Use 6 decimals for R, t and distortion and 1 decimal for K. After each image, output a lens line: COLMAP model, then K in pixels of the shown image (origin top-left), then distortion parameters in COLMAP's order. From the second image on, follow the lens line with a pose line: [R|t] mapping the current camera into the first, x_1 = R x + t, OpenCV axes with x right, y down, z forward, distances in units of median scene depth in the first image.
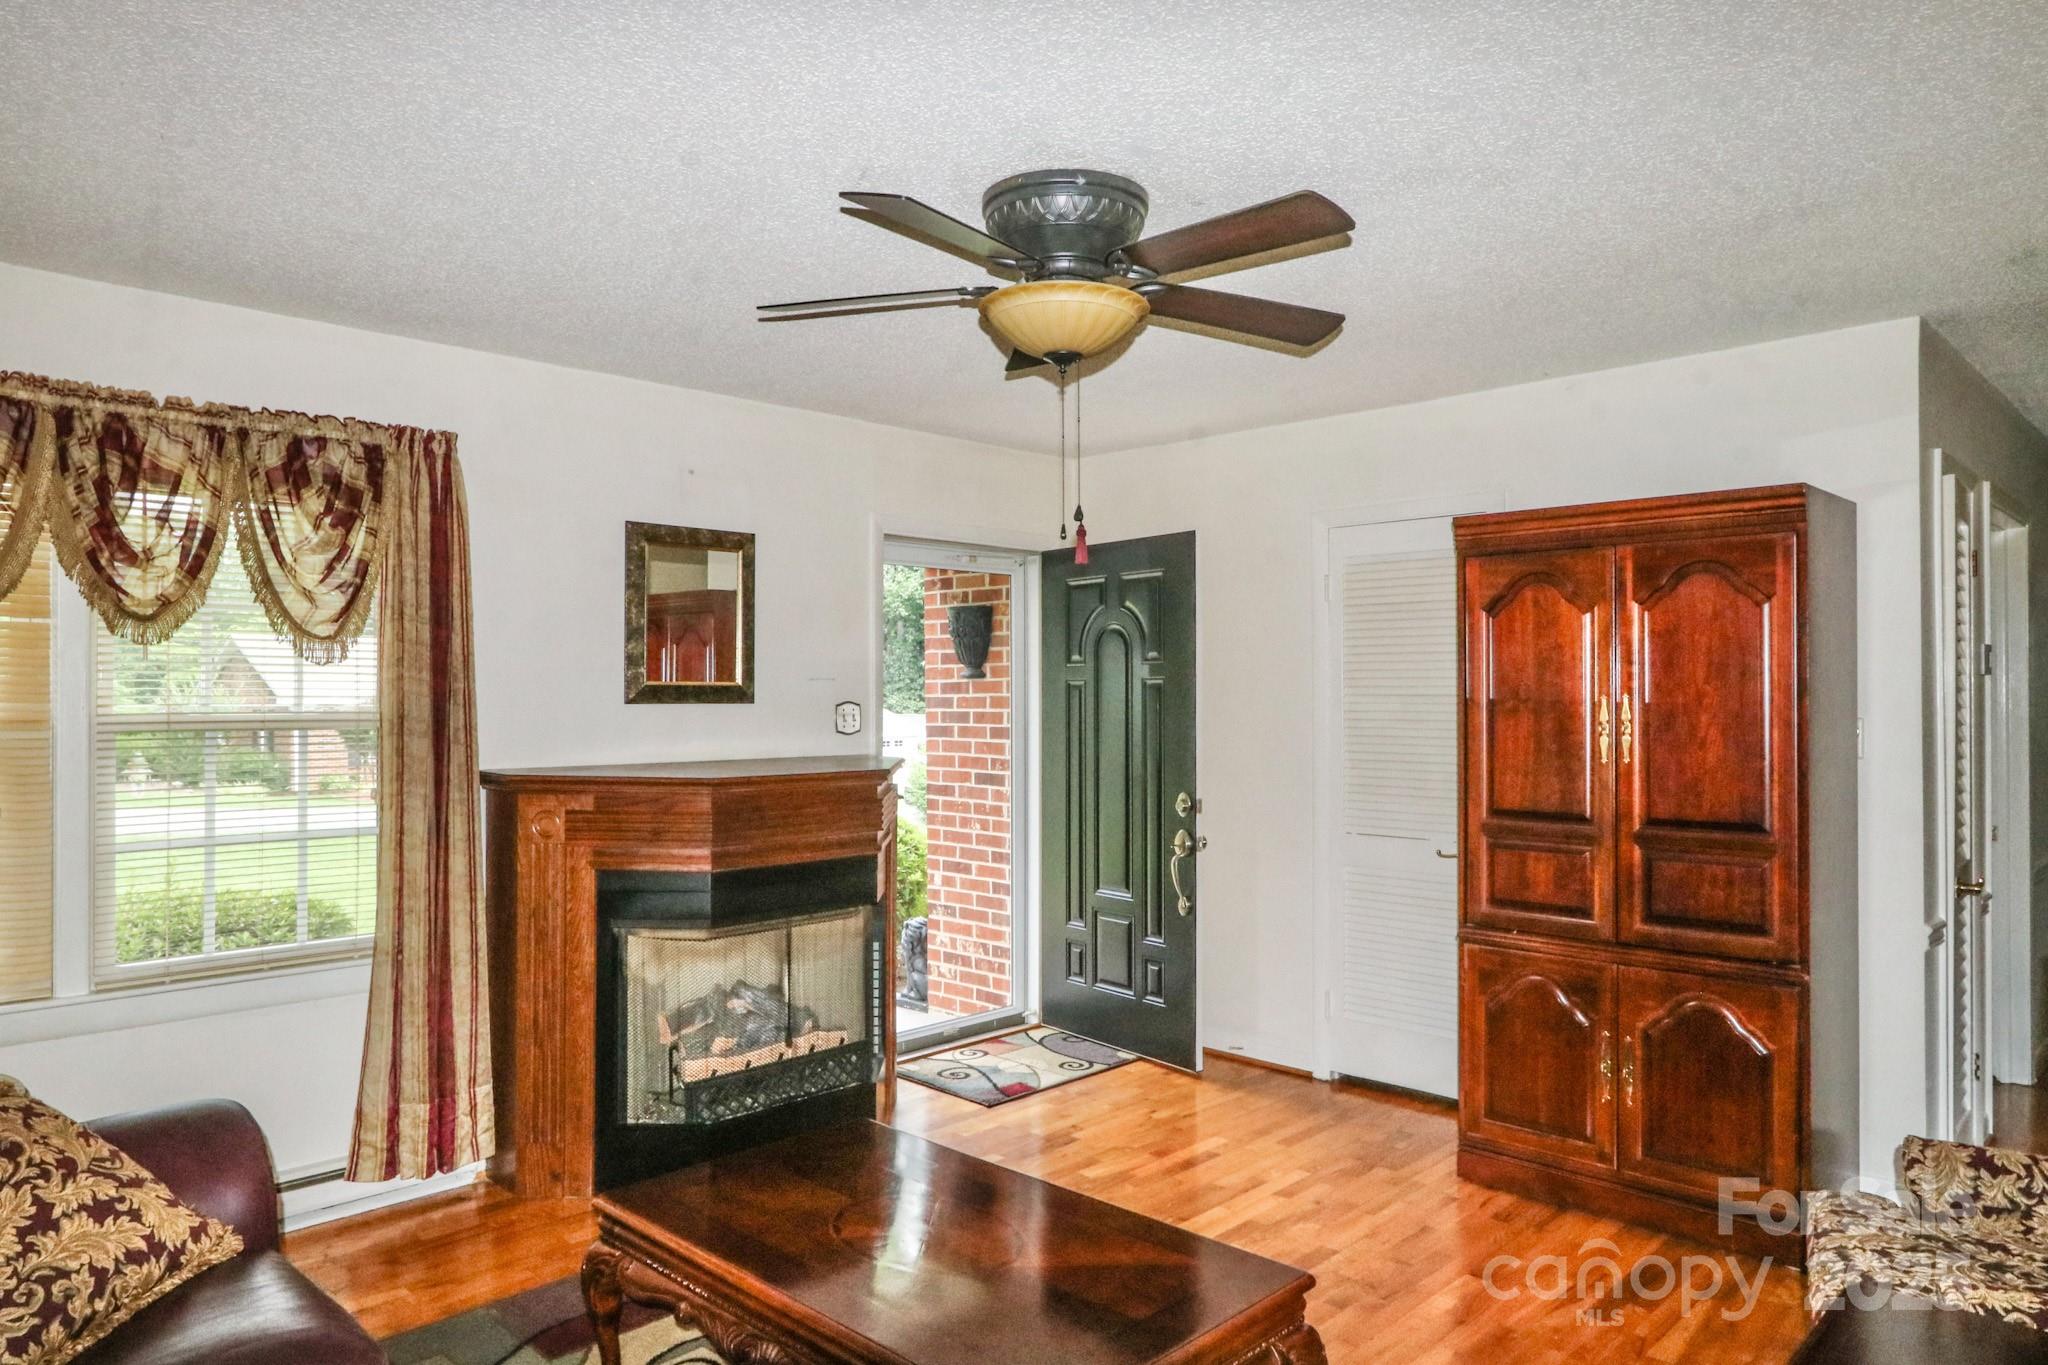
lens RADIAL K [[1302.6, 0, 1006.6], [0, 1302.6, 686.4], [0, 0, 1]] dist [-0.029069, 0.005921]
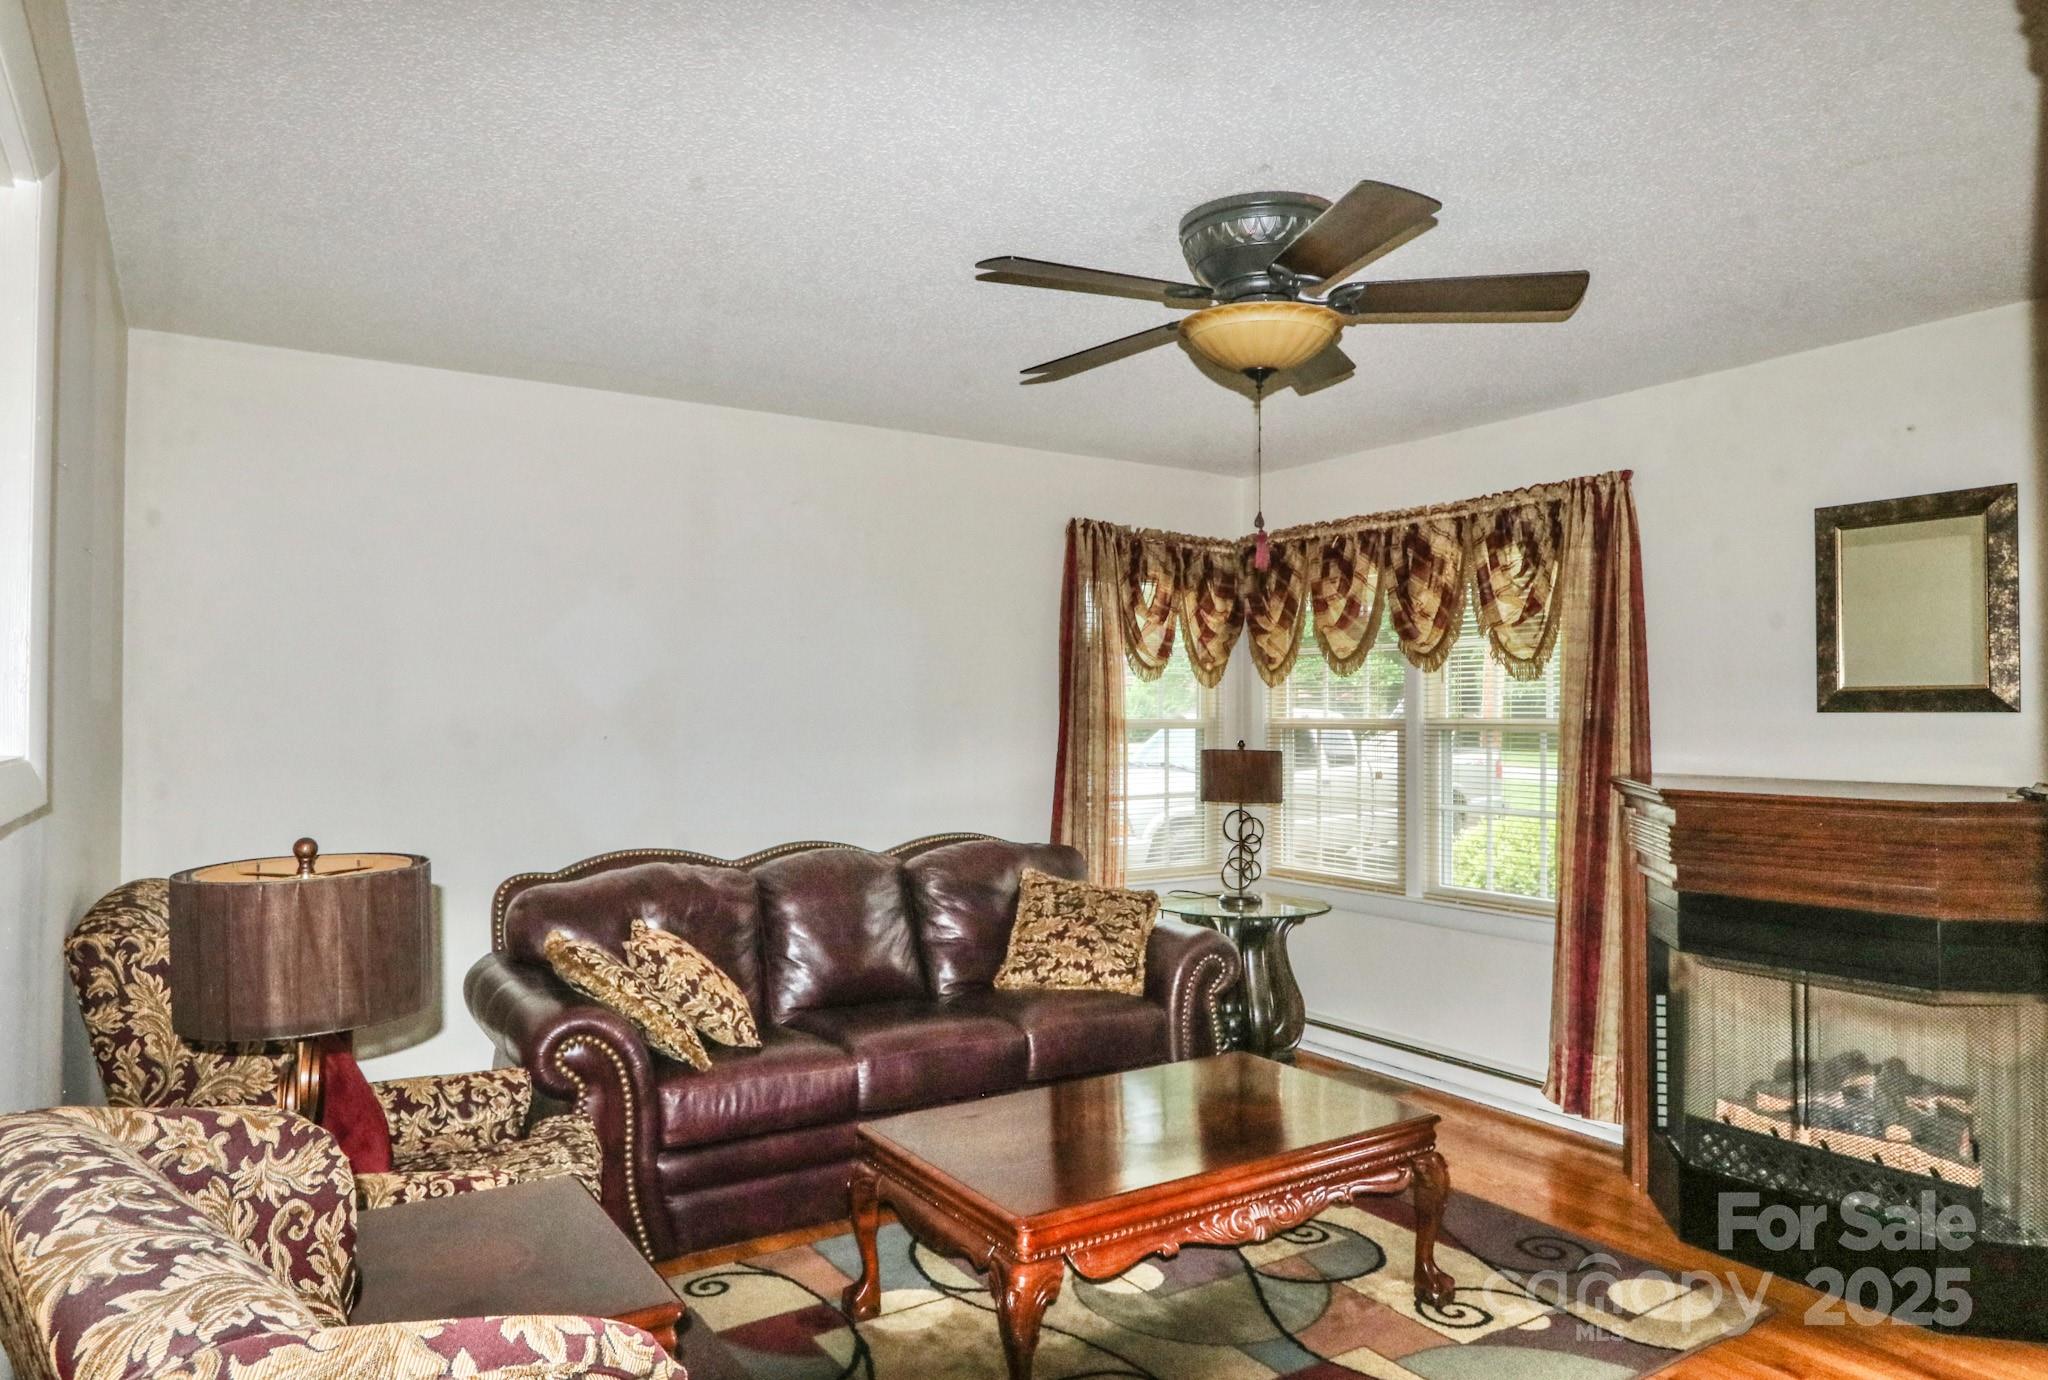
lens RADIAL K [[1302.6, 0, 1015.4], [0, 1302.6, 698.8], [0, 0, 1]] dist [-0.029069, 0.005921]
pose [[-0.231900, -0.014692, -0.972629, 0.857352], [0.005783, 0.999847, -0.016482, 0.019291], [0.972723, -0.009447, -0.231779, 0.819393]]
